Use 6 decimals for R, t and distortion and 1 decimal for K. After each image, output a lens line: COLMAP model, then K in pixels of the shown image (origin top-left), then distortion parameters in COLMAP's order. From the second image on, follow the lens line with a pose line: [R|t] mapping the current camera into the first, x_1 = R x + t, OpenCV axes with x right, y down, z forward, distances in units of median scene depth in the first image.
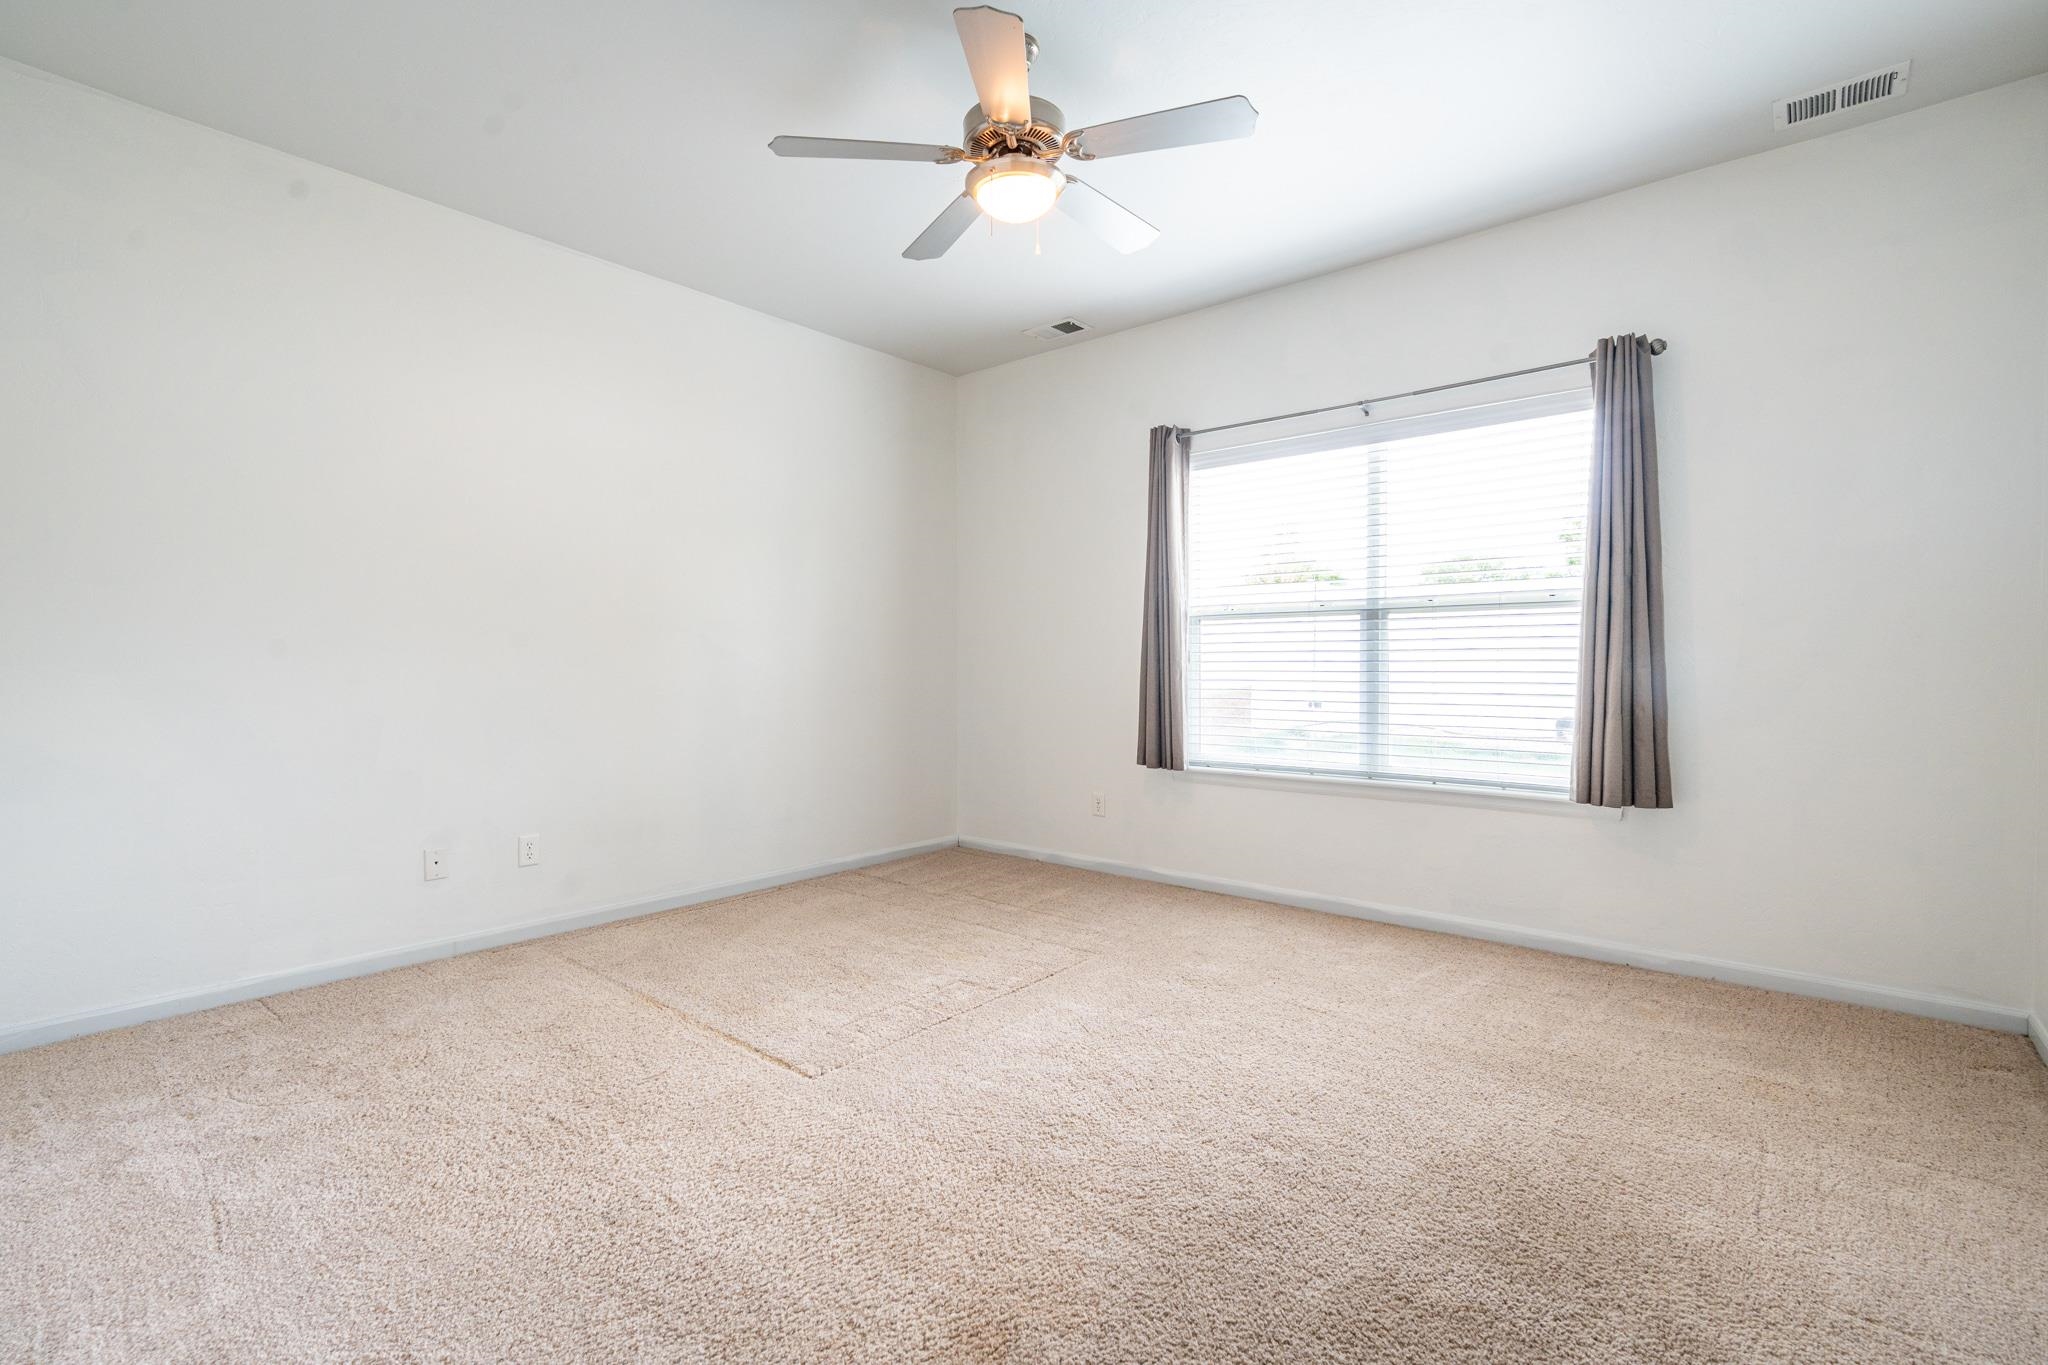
lens RADIAL K [[954.3, 0, 1020.0], [0, 954.3, 678.0], [0, 0, 1]] dist [-0.000316, 0.000892]
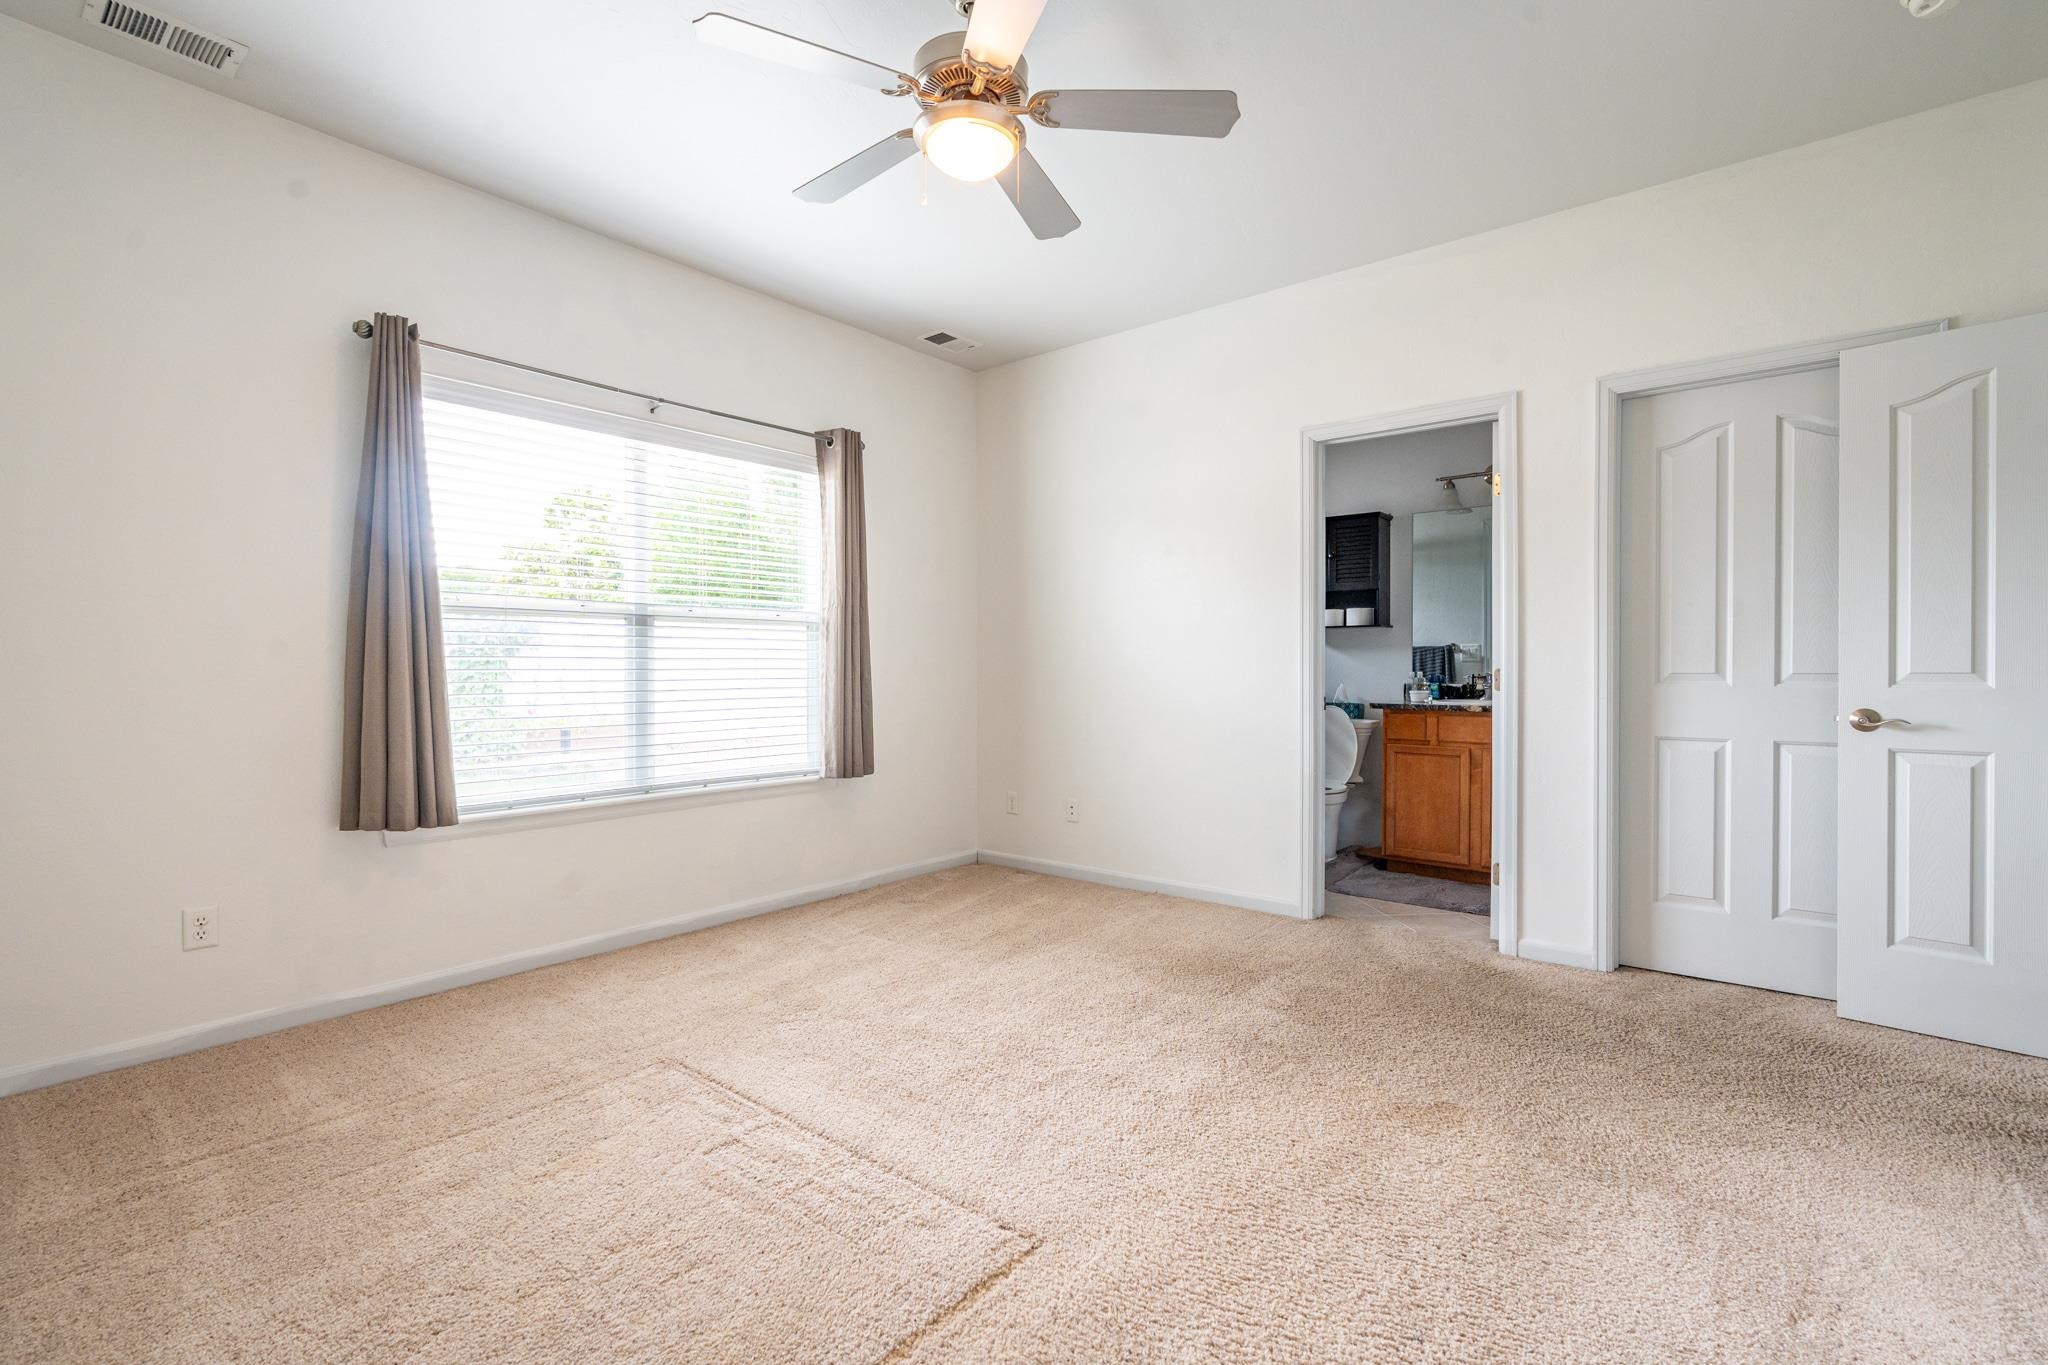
lens RADIAL K [[954.3, 0, 1018.3], [0, 954.3, 677.9], [0, 0, 1]] dist [-0.000316, 0.000892]
pose [[-0.065368, -0.002796, 0.997857, -0.605014], [0.013440, 0.999903, 0.003682, -0.007614], [-0.997771, 0.013652, -0.065325, 0.688324]]
